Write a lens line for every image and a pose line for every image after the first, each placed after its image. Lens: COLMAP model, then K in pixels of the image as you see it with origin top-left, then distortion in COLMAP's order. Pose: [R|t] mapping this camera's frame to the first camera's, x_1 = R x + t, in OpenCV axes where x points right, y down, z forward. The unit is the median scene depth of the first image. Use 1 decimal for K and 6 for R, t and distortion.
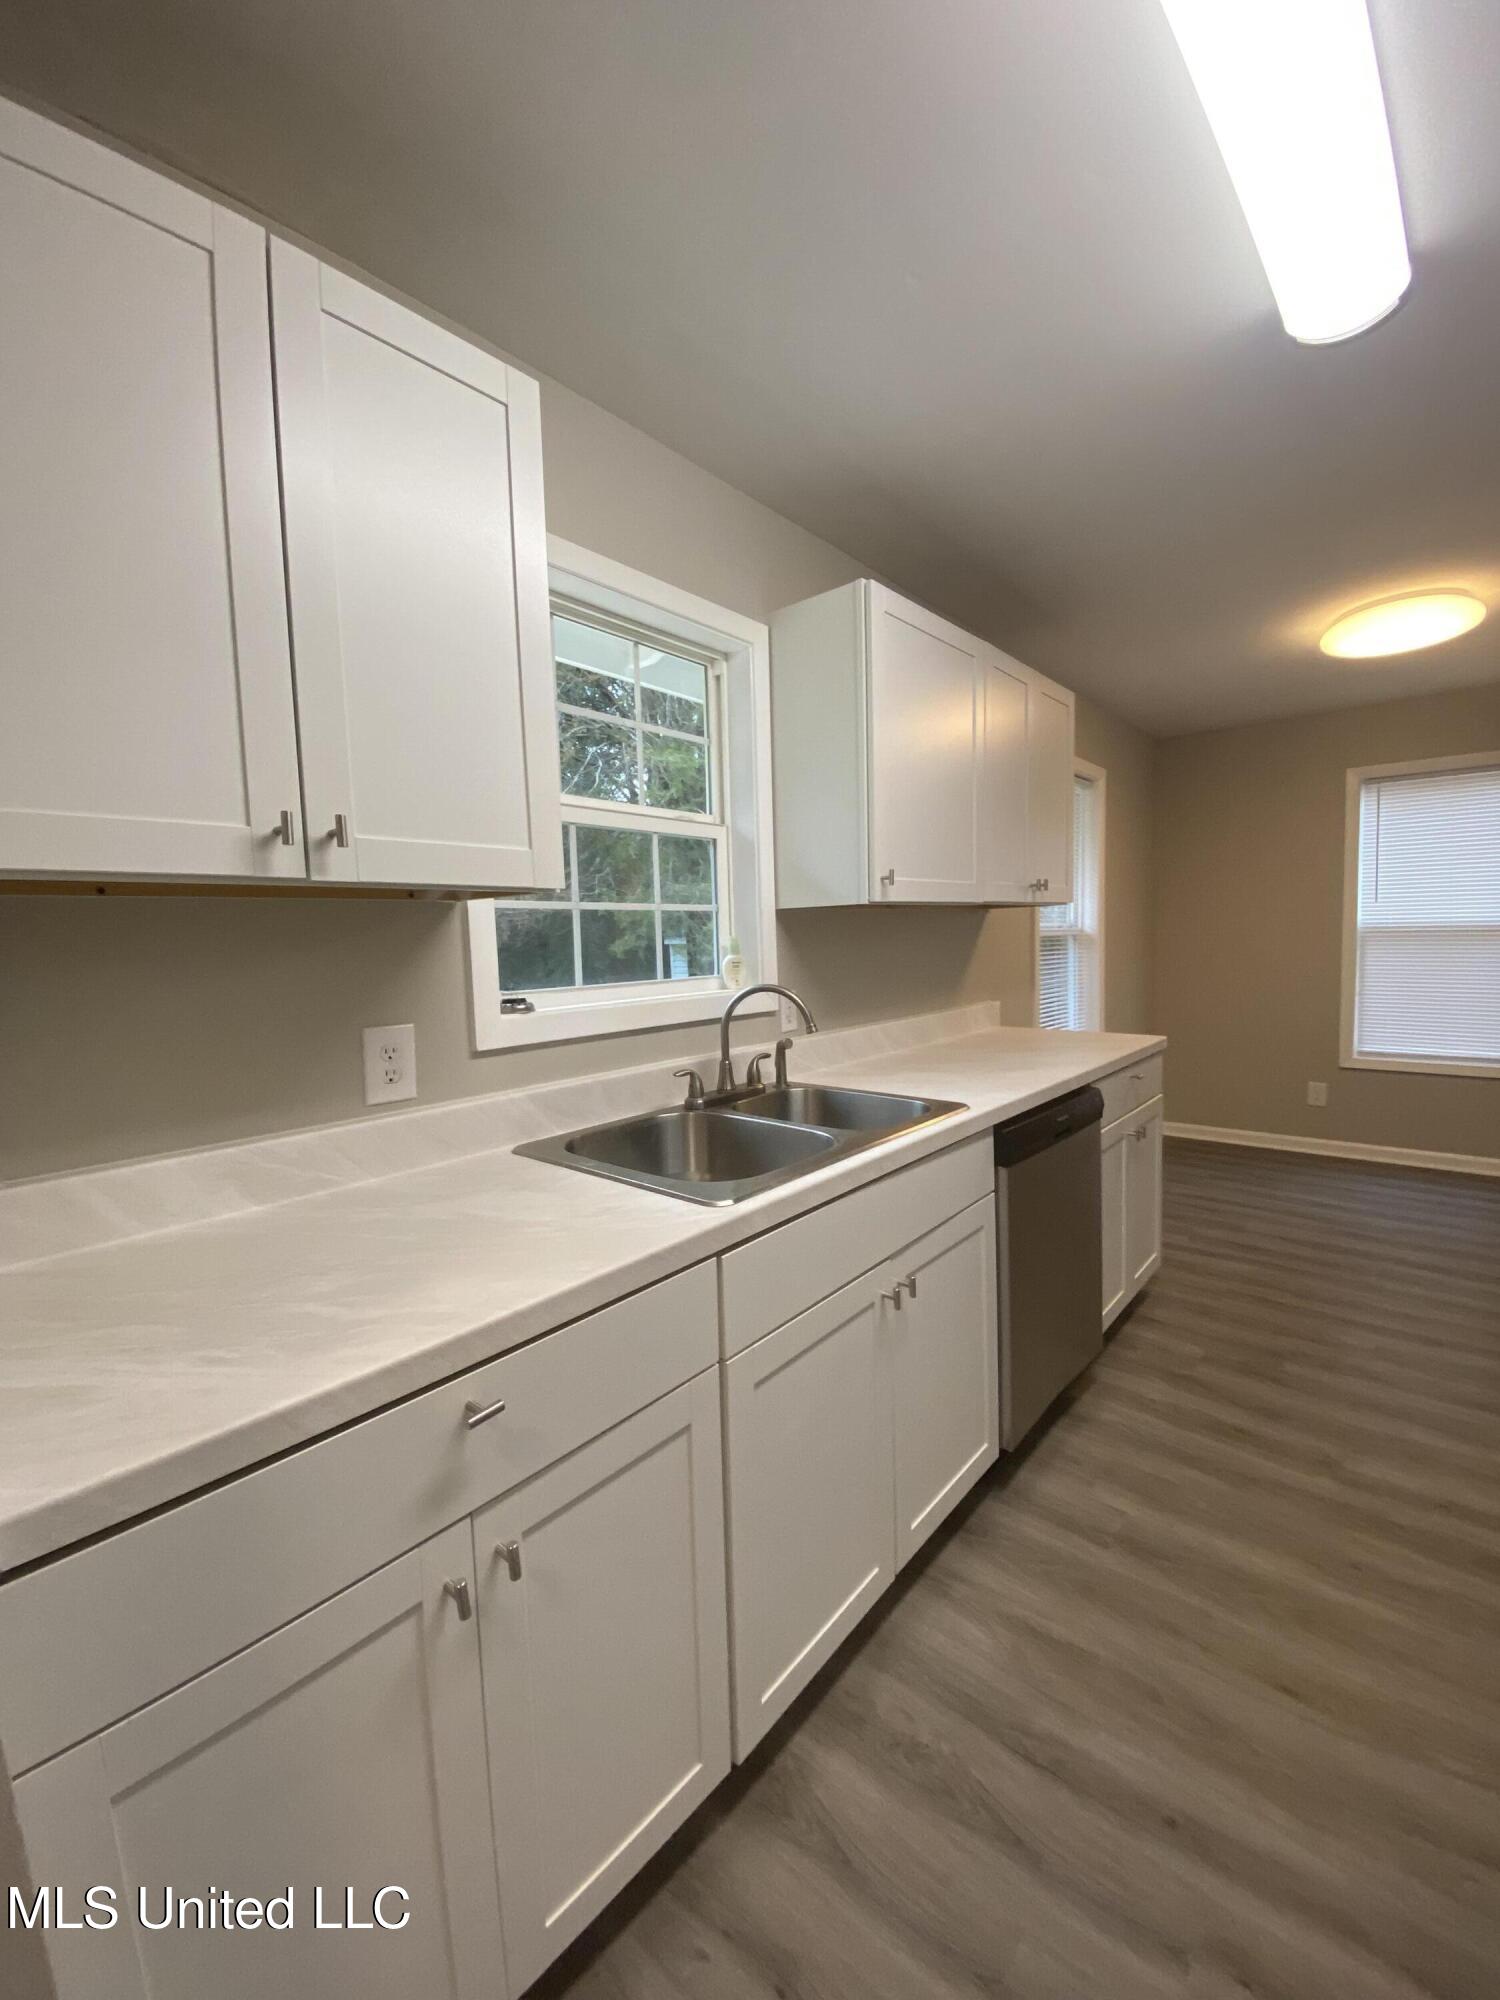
lens RADIAL K [[801.9, 0, 753.3], [0, 801.9, 998.2], [0, 0, 1]] dist [0.055393, -0.041826]
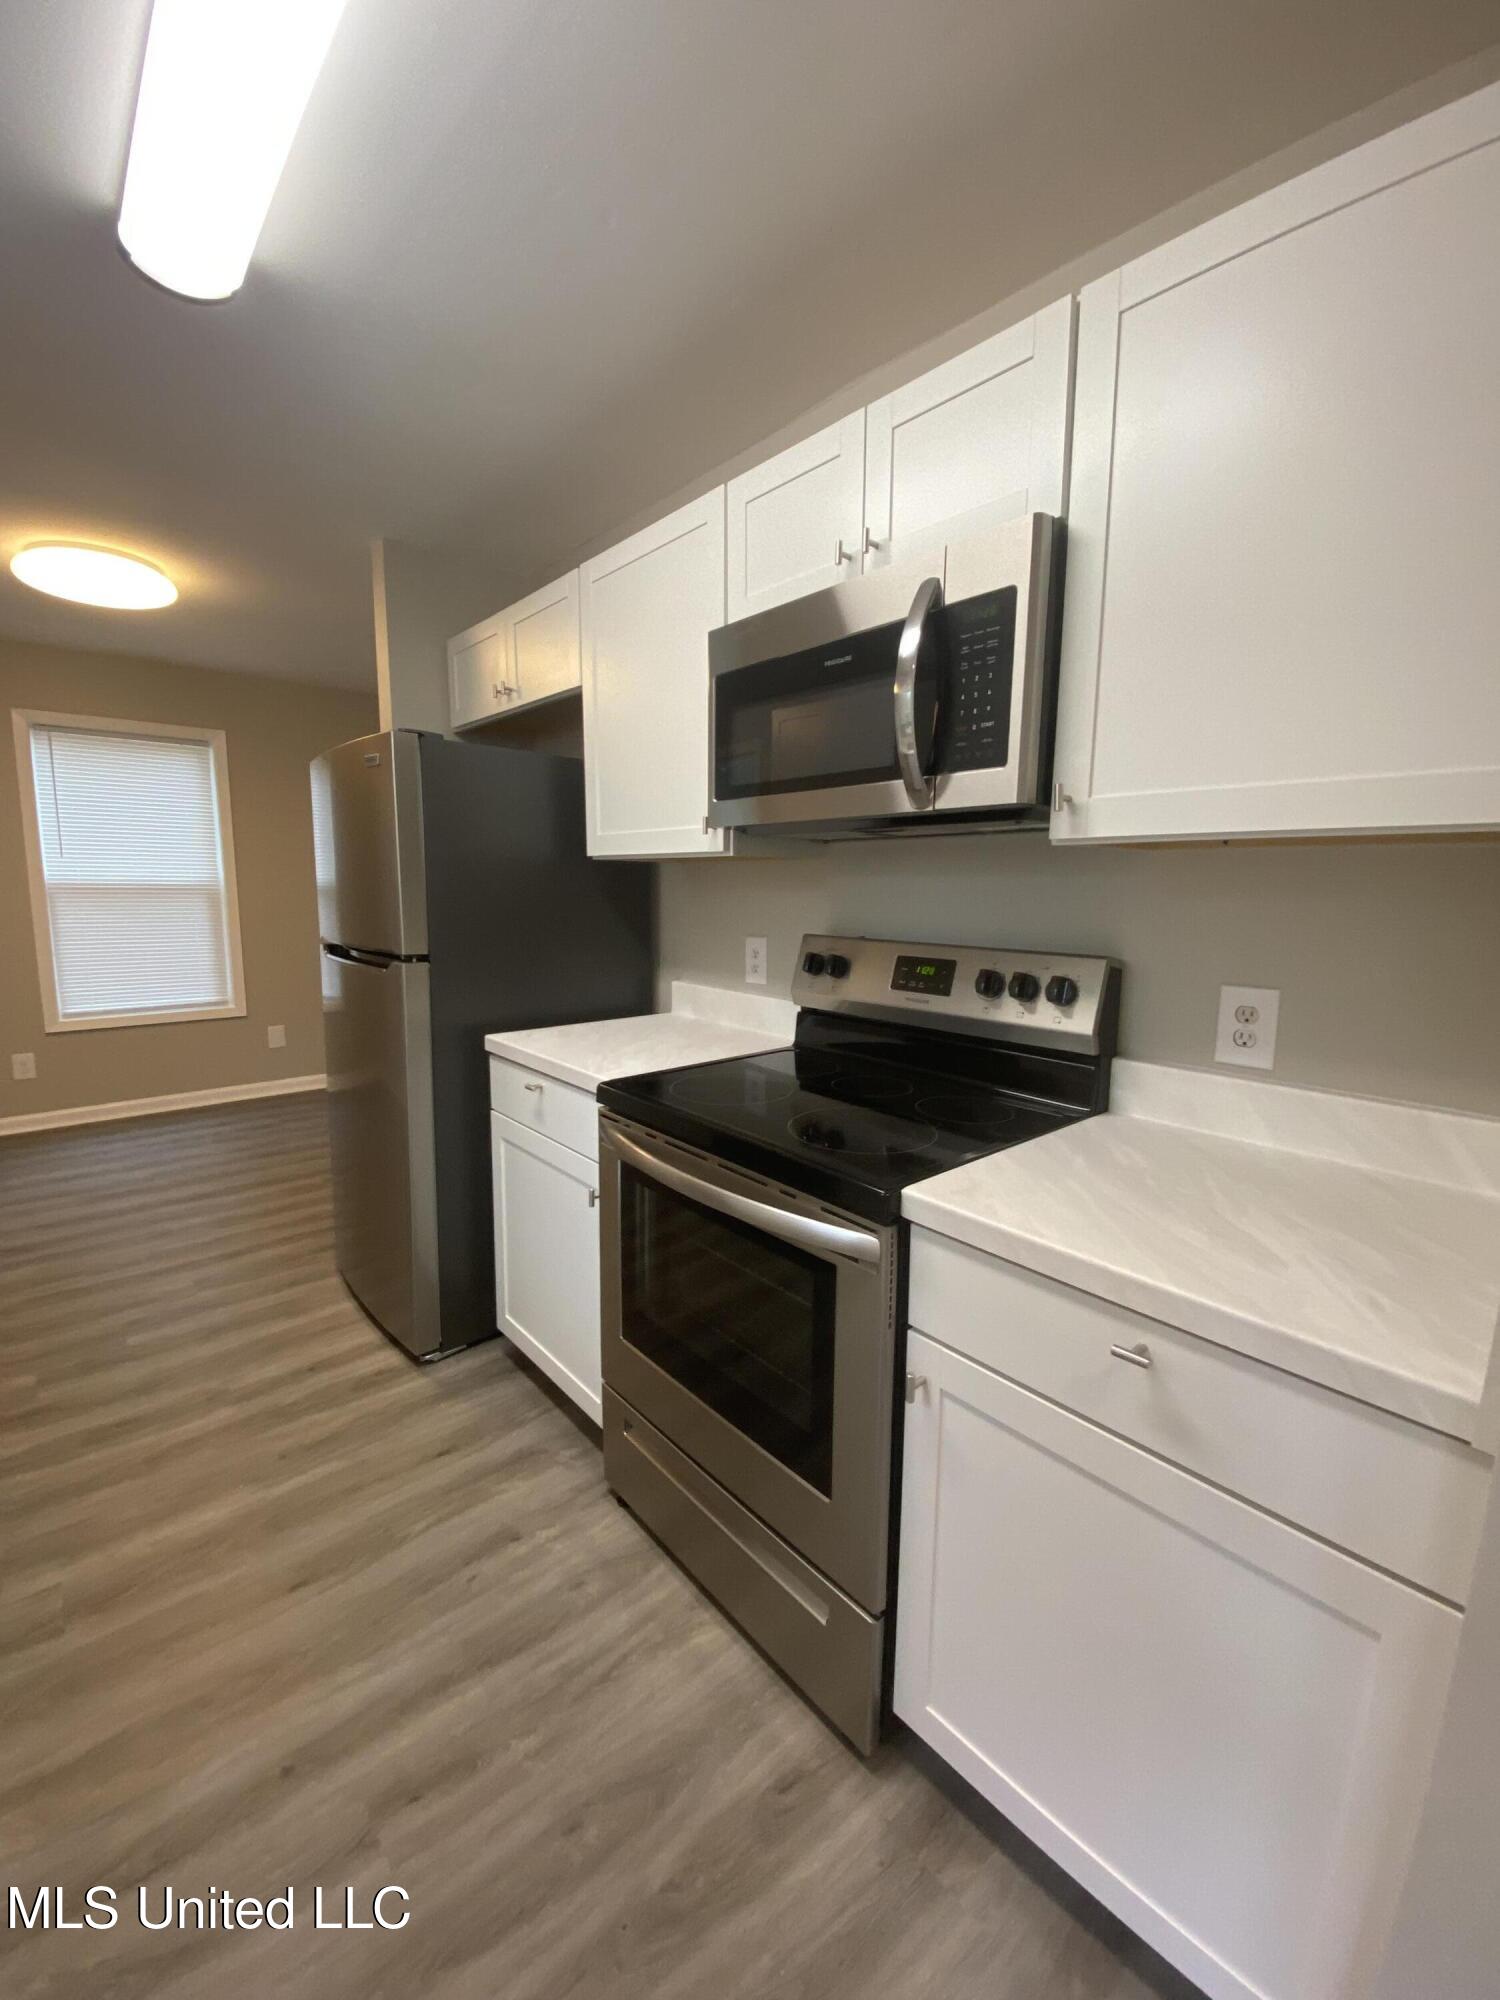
lens RADIAL K [[809.6, 0, 748.1], [0, 809.6, 995.3], [0, 0, 1]] dist [0.029844, -0.025159]
pose [[0.139938, -0.110481, 0.983977, -0.169980], [0.063554, 0.992709, 0.102423, -0.006872], [-0.988119, 0.048203, 0.145939, 0.135646]]
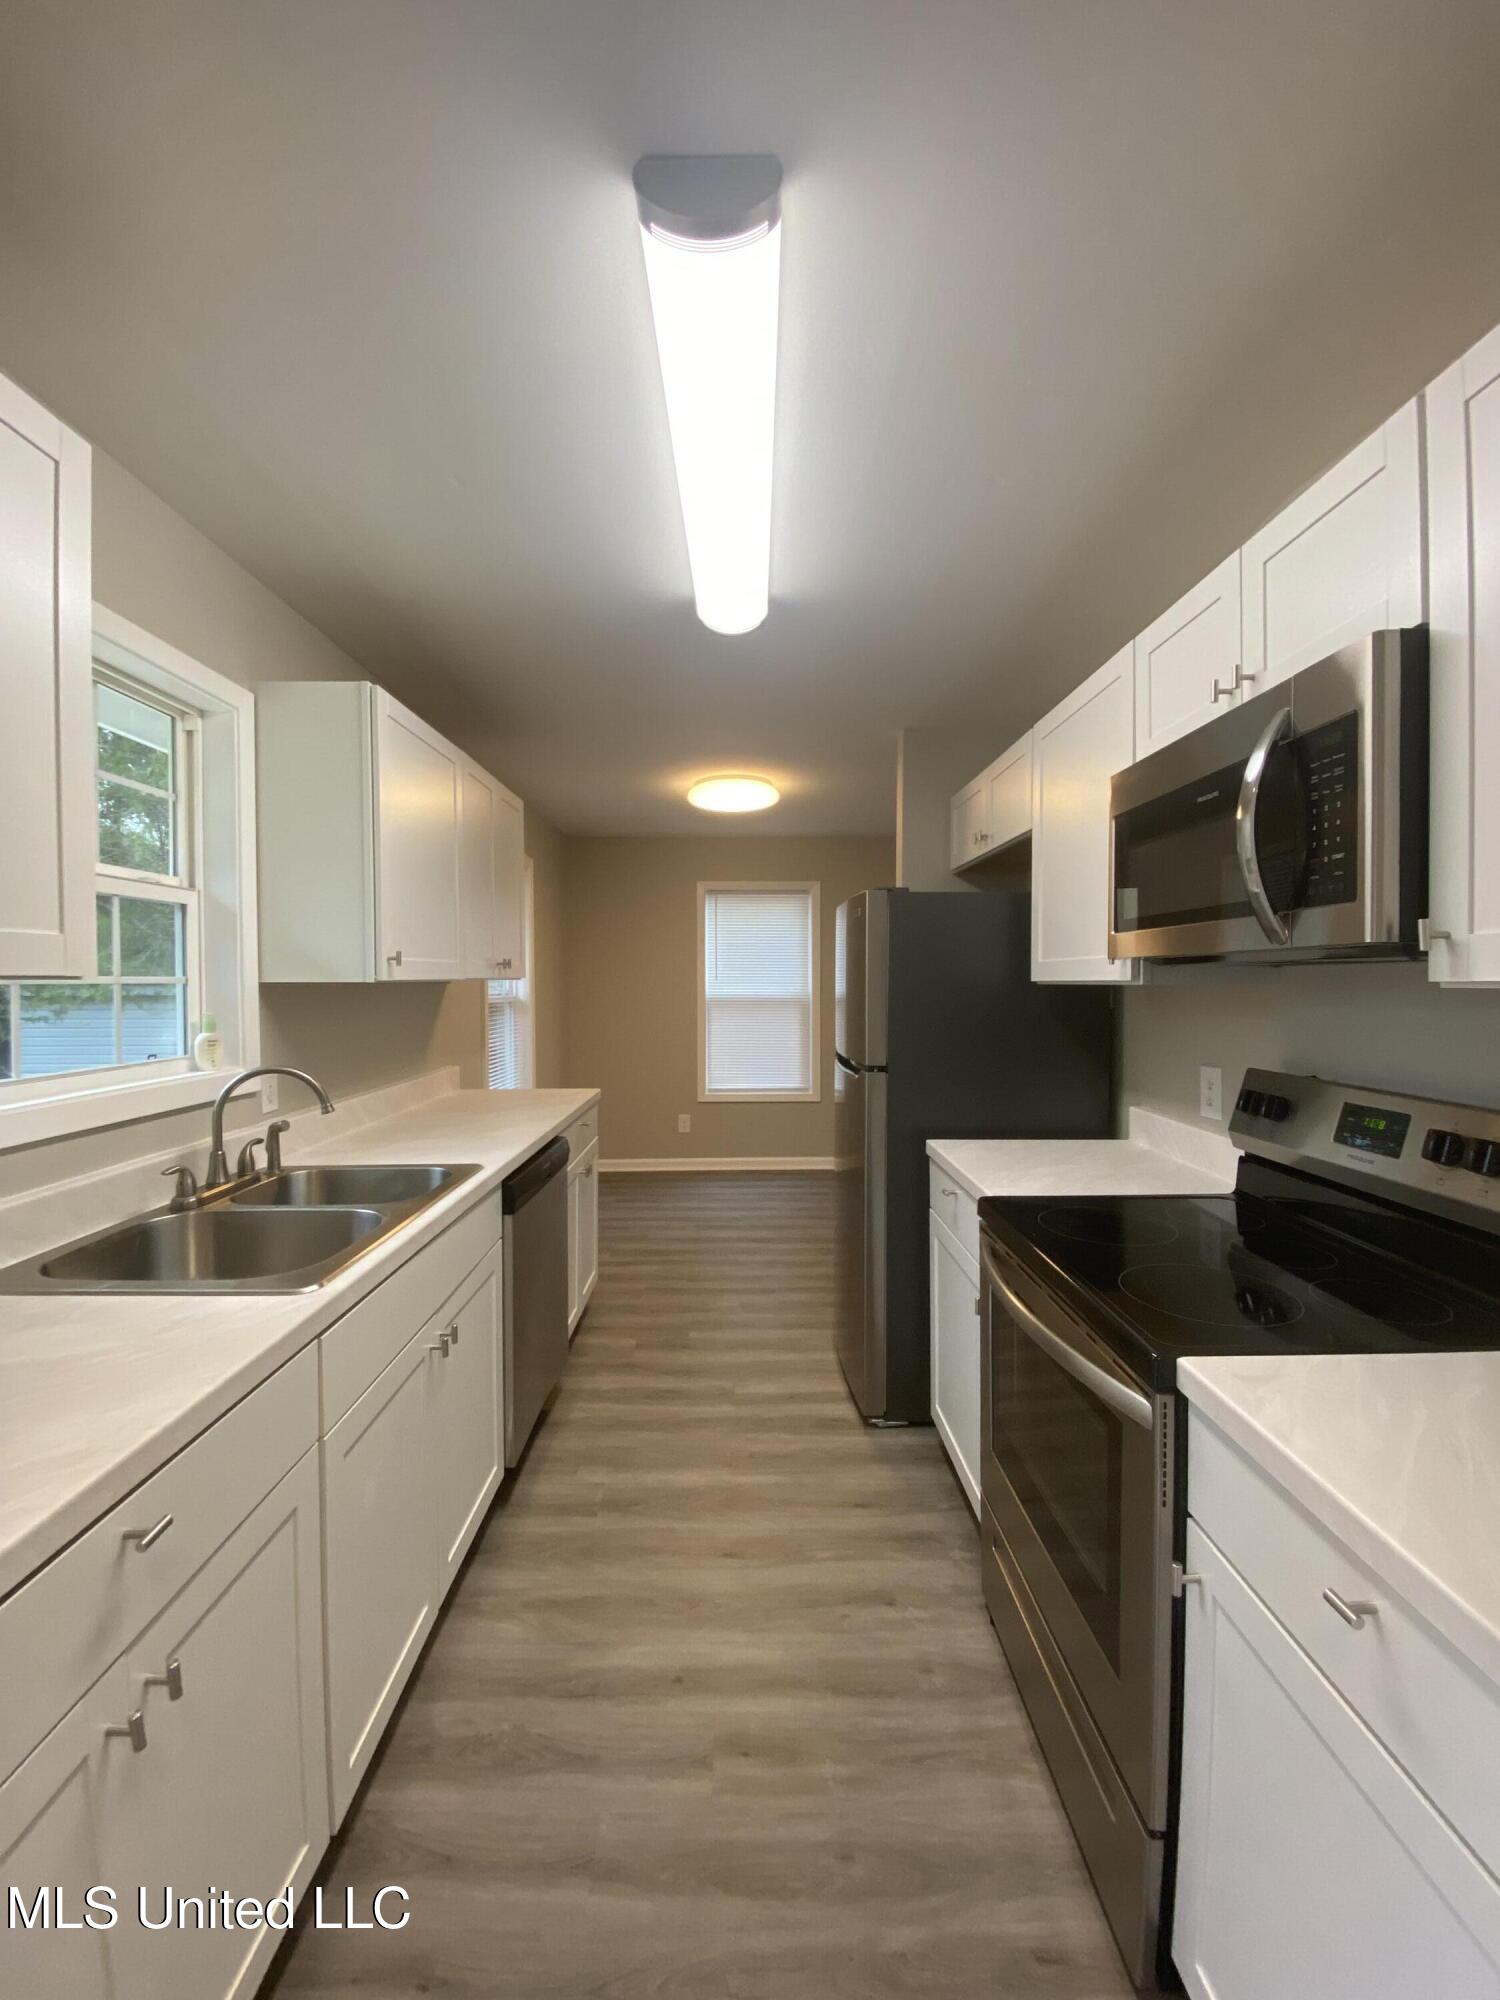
lens RADIAL K [[809.6, 0, 748.1], [0, 809.6, 995.3], [0, 0, 1]] dist [0.029844, -0.025159]
pose [[0.749858, 0.012264, 0.661485, -0.182039], [0.033885, 0.997804, -0.056911, -0.023214], [-0.660731, 0.065089, 0.747796, -0.100621]]
